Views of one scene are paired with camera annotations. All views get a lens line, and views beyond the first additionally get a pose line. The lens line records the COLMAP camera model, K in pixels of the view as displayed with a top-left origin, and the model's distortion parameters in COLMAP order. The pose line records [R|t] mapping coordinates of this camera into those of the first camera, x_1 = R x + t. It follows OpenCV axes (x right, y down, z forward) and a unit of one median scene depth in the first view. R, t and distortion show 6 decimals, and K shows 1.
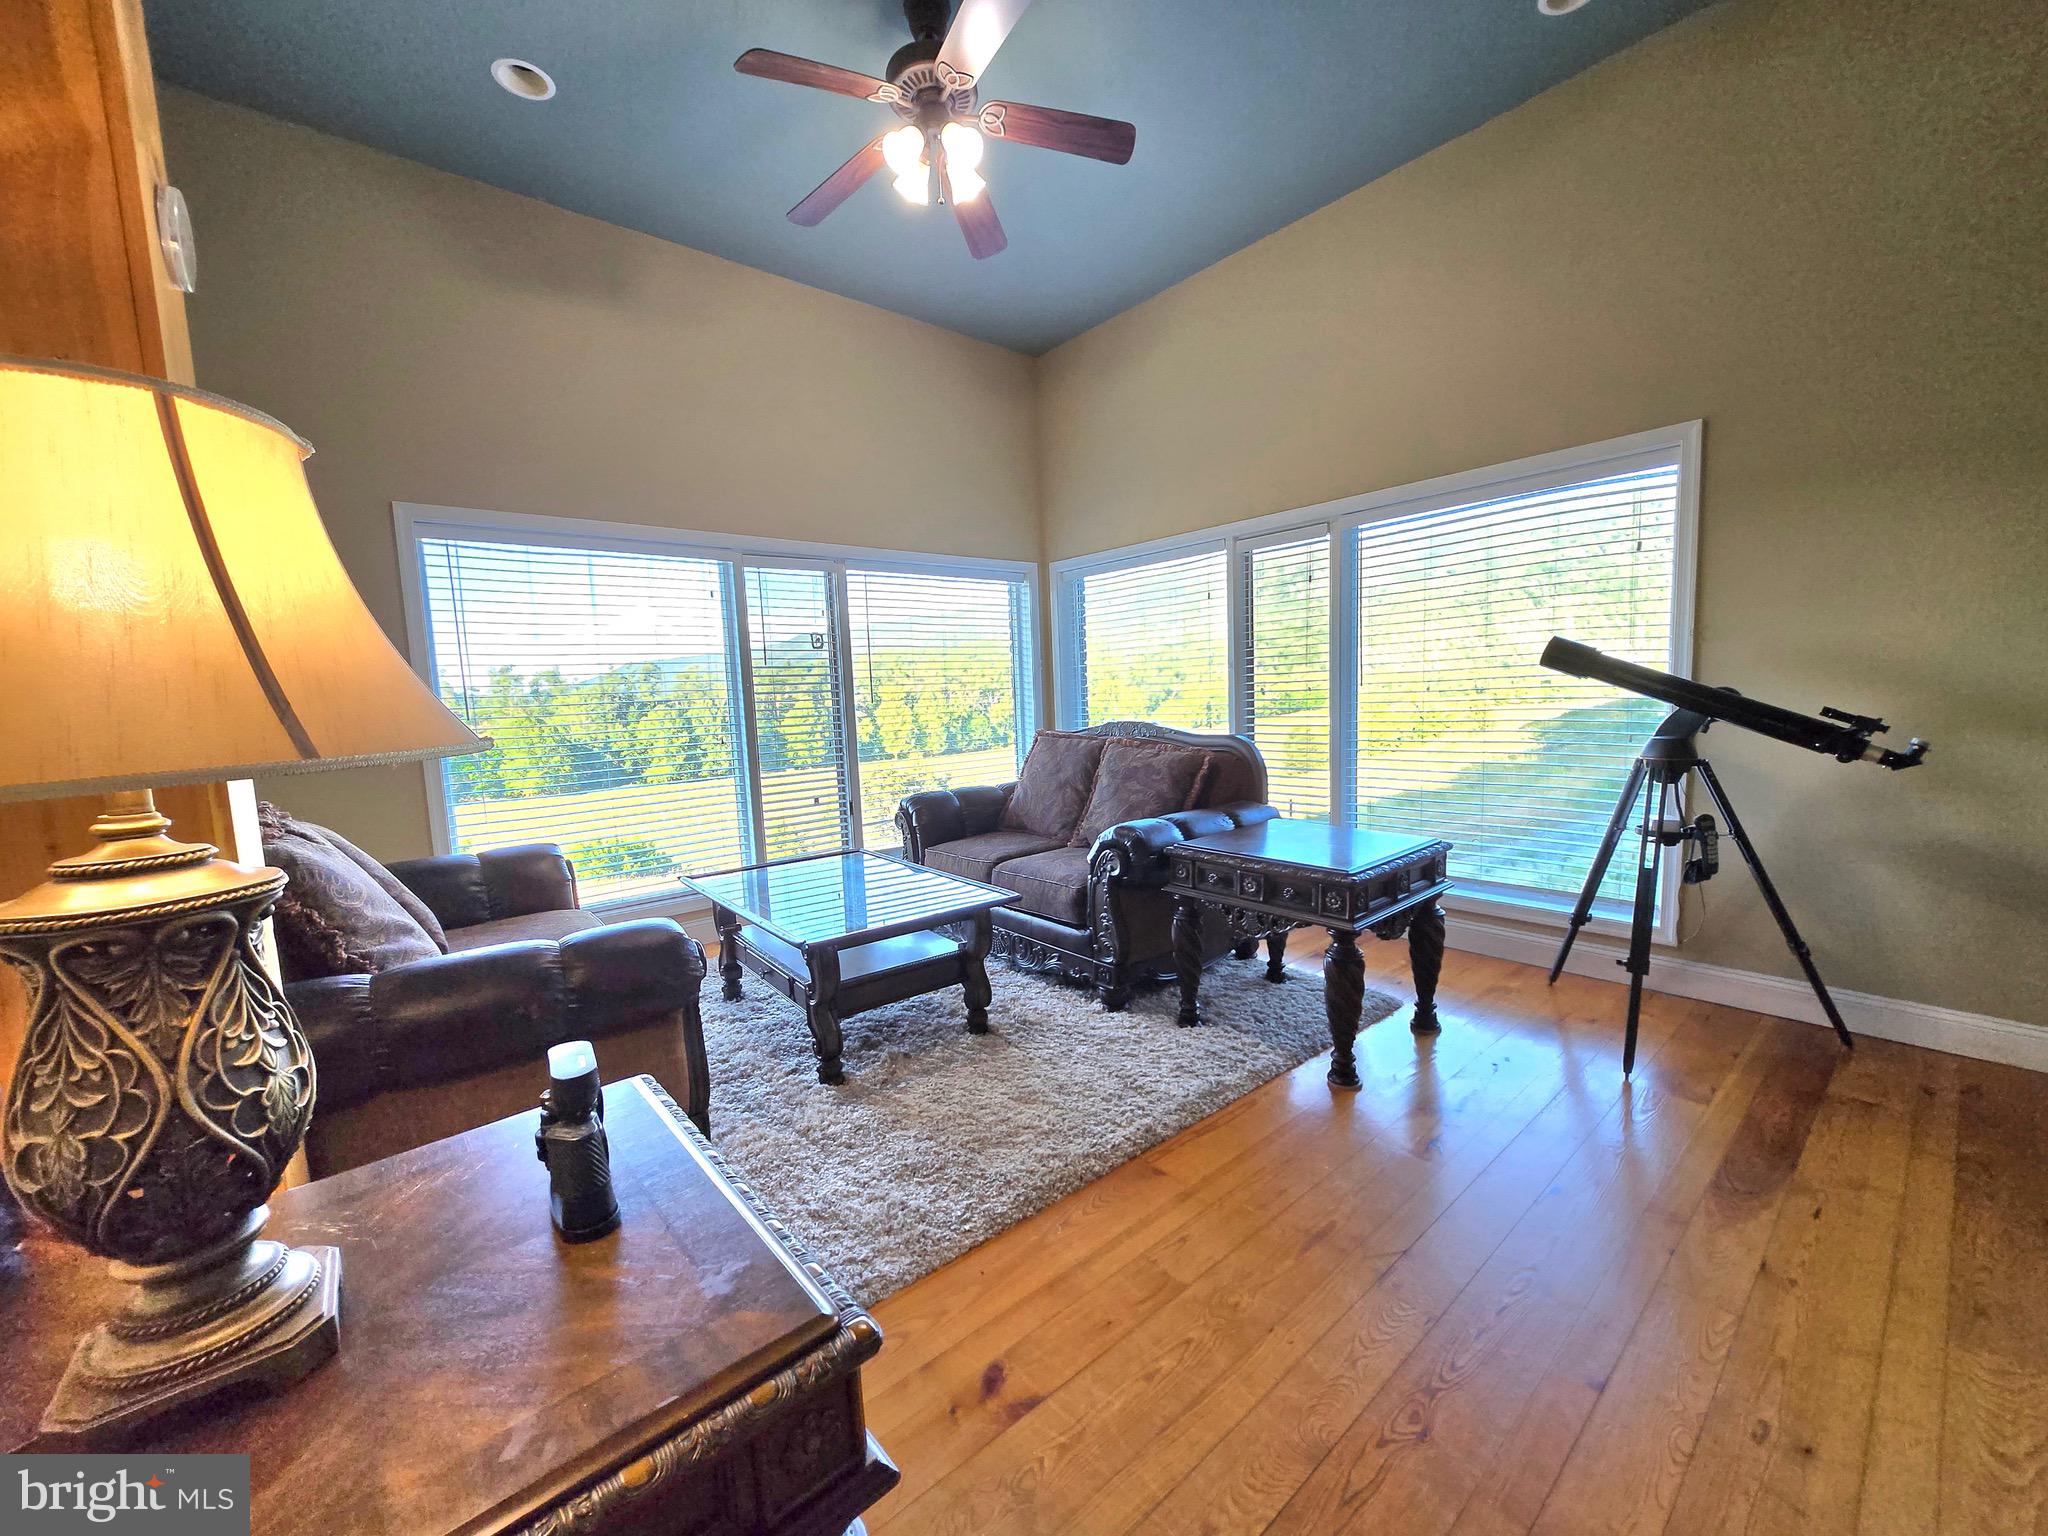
lens RADIAL K [[809.9, 0, 1041.7], [0, 809.9, 770.1], [0, 0, 1]] dist [-0.002430, -0.000638]
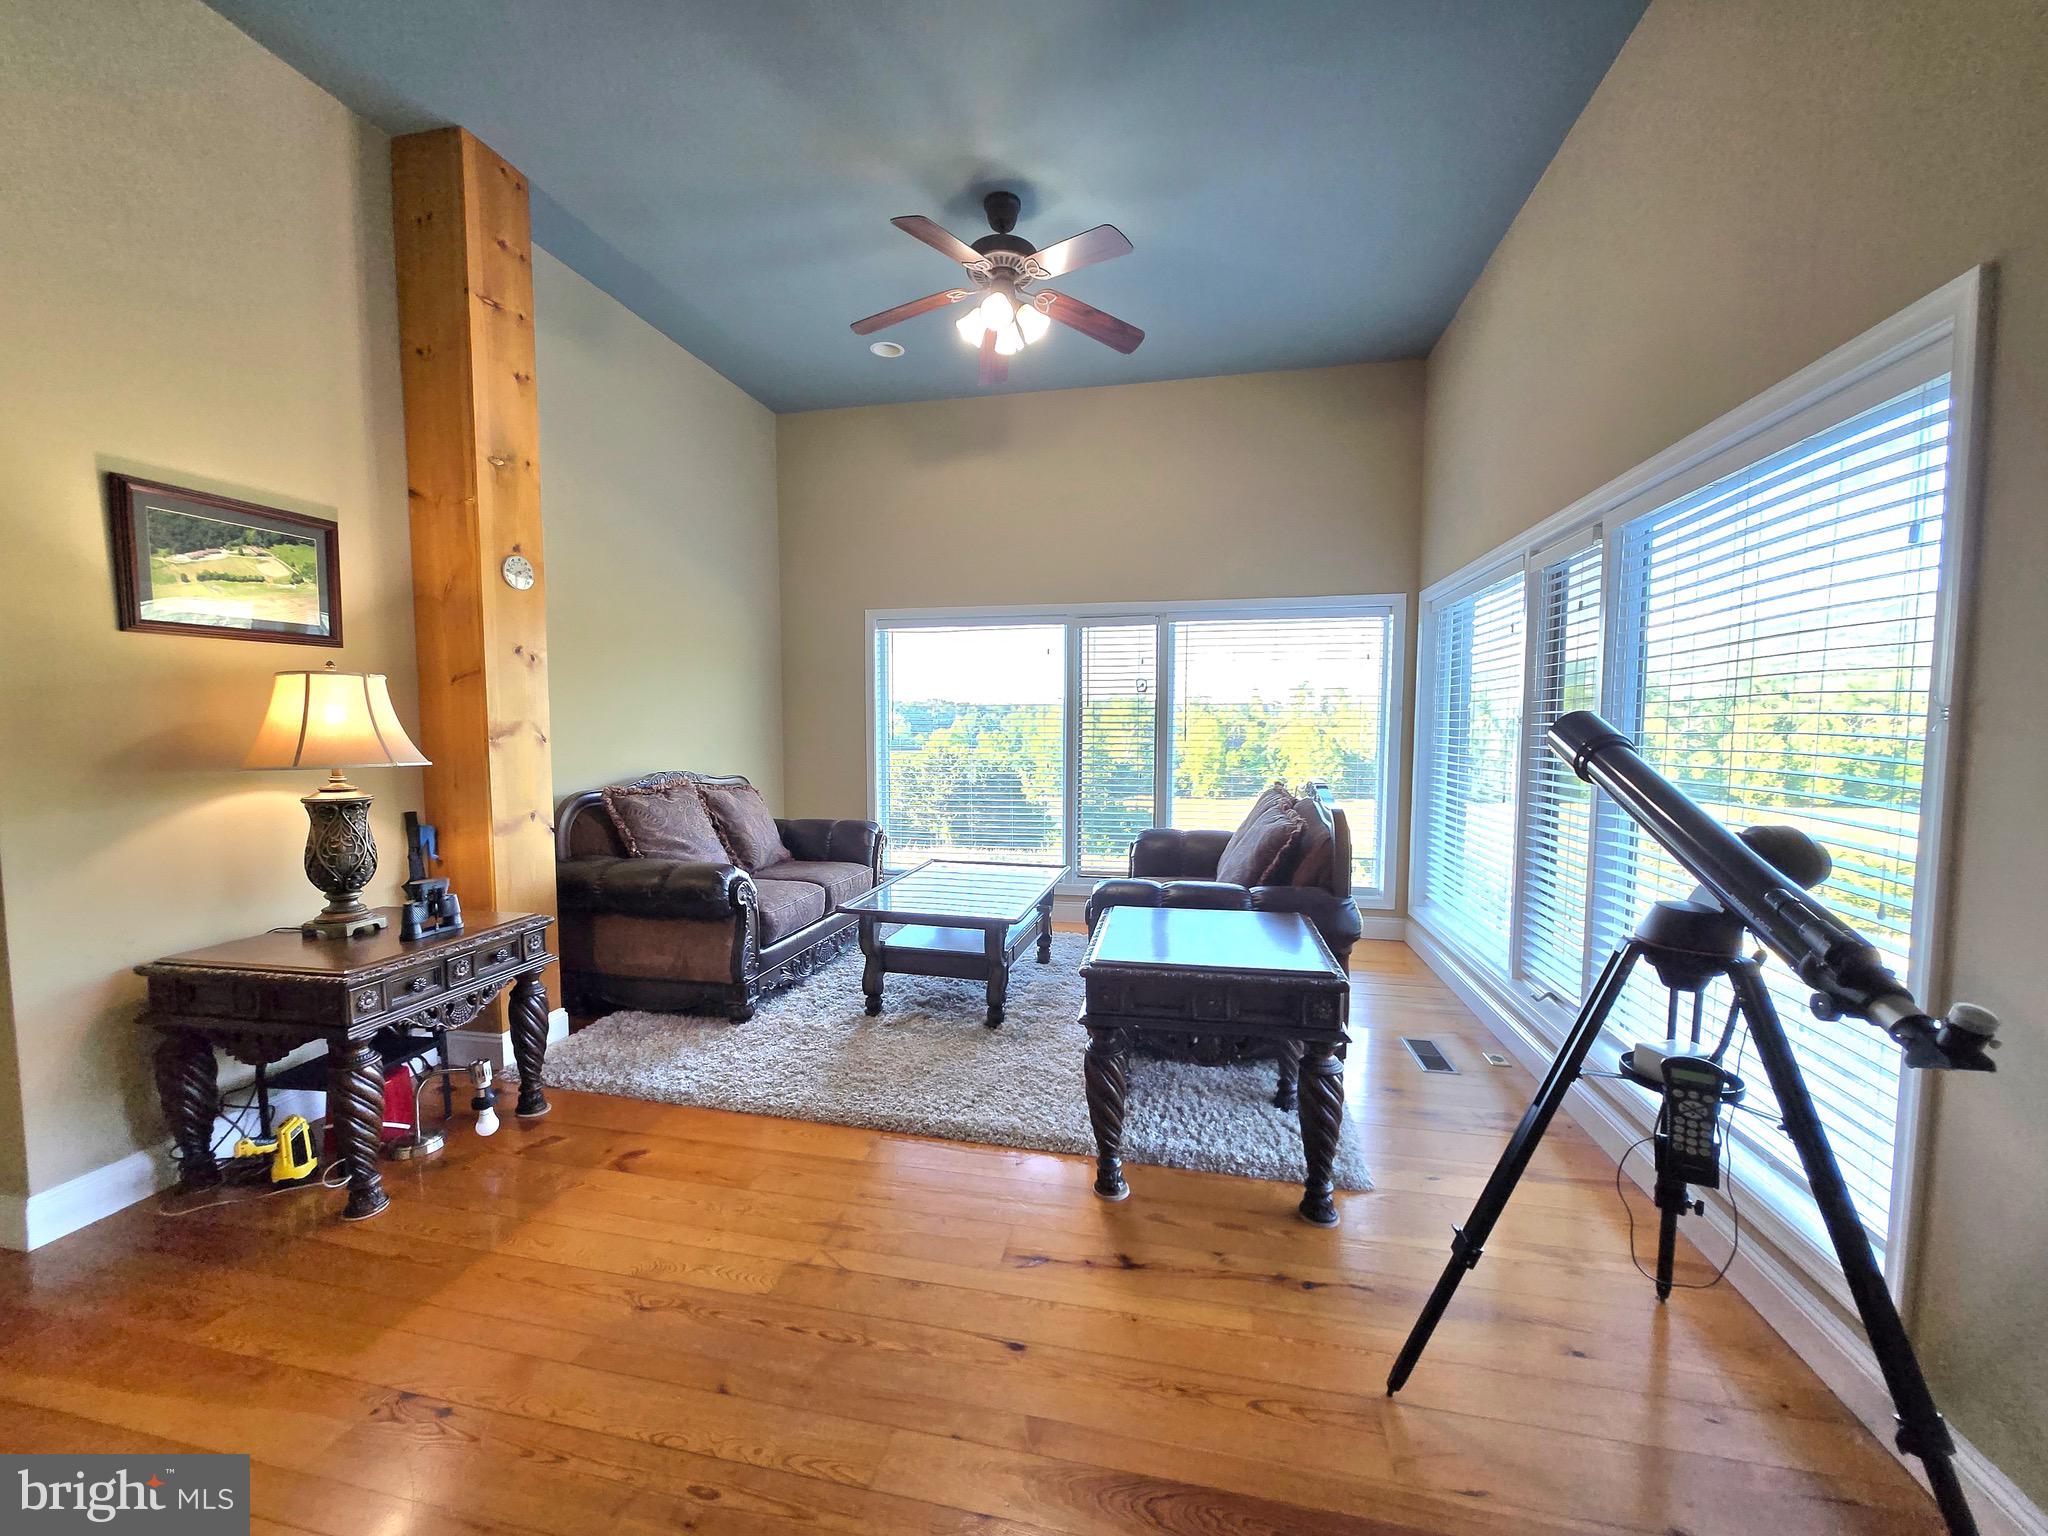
lens RADIAL K [[809.9, 0, 1032.3], [0, 809.9, 770.5], [0, 0, 1]] dist [-0.002430, -0.000638]
pose [[0.608918, 0.088879, -0.788238, 0.595106], [-0.103054, 0.994145, 0.032487, -0.066106], [0.786510, 0.061449, 0.614512, 0.193453]]
